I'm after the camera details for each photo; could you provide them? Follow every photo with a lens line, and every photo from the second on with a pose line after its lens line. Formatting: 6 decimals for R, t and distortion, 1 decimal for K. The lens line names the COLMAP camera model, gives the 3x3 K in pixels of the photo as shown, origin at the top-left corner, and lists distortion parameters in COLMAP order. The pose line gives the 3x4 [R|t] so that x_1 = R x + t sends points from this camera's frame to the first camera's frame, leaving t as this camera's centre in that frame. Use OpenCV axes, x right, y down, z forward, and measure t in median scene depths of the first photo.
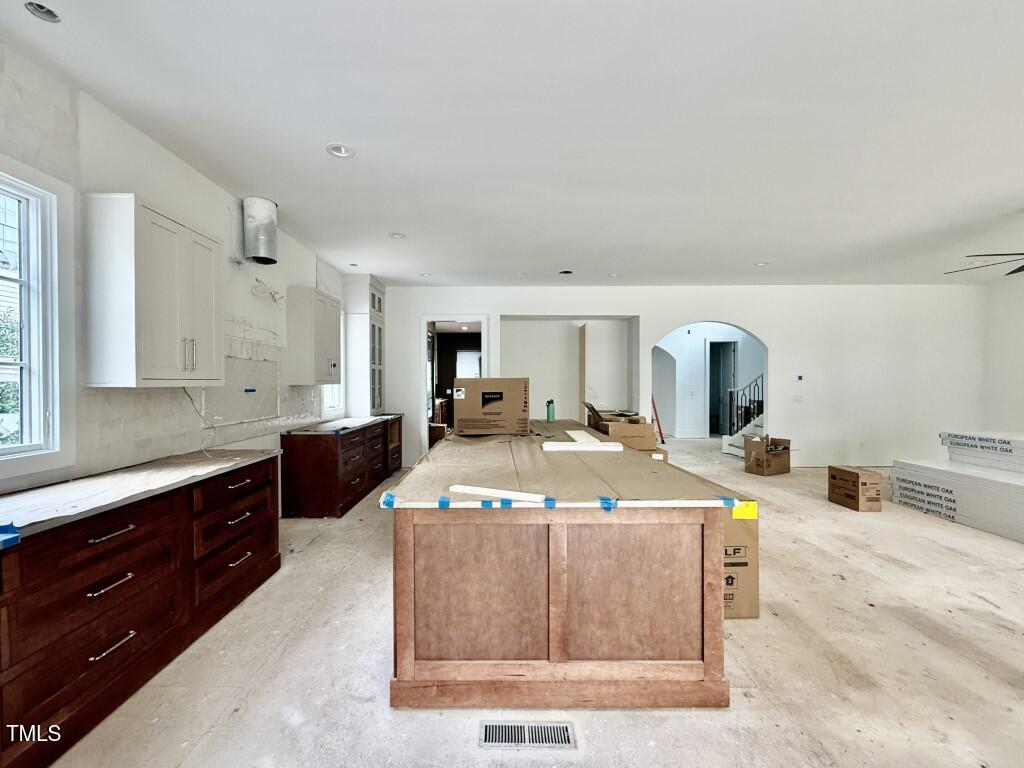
lens RADIAL K [[435.6, 0, 511.5], [0, 435.6, 386.7], [0, 0, 1]] dist [-0.000230, -0.000030]
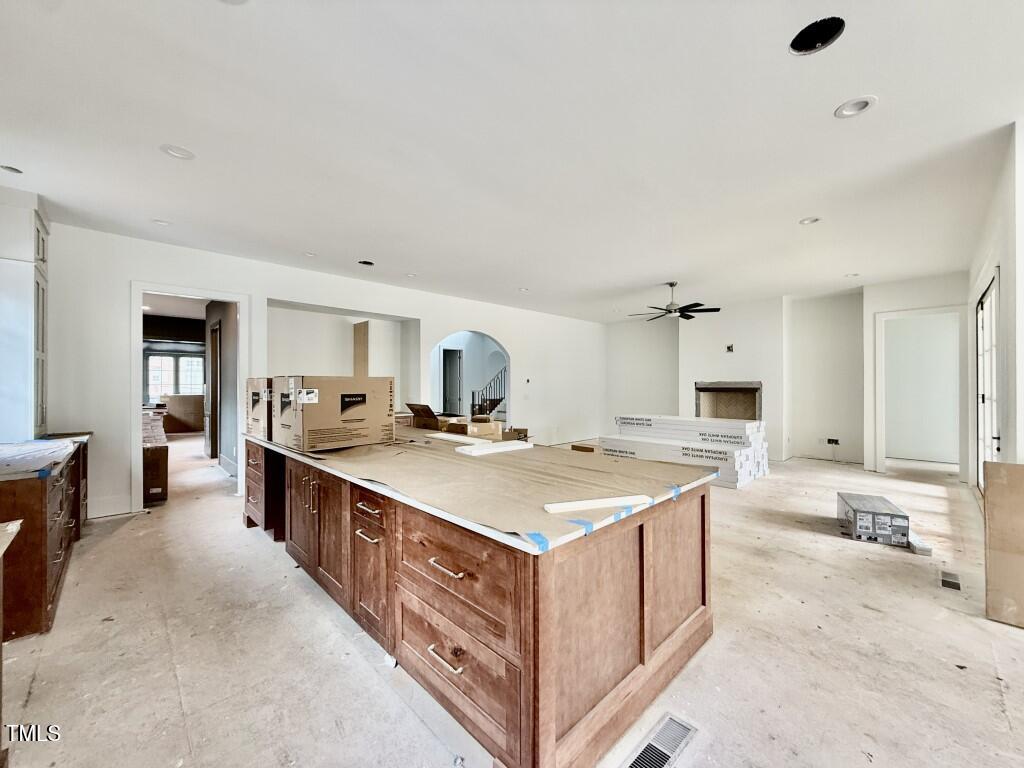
lens RADIAL K [[407.8, 0, 512.0], [0, 407.8, 384.0], [0, 0, 1]] dist [-0.000165, 0.000087]
pose [[0.716200, 0.004231, 0.697882, -0.326068], [0.004837, 0.999928, -0.011026, 0.003319], [-0.697879, 0.011273, 0.716127, 0.228725]]
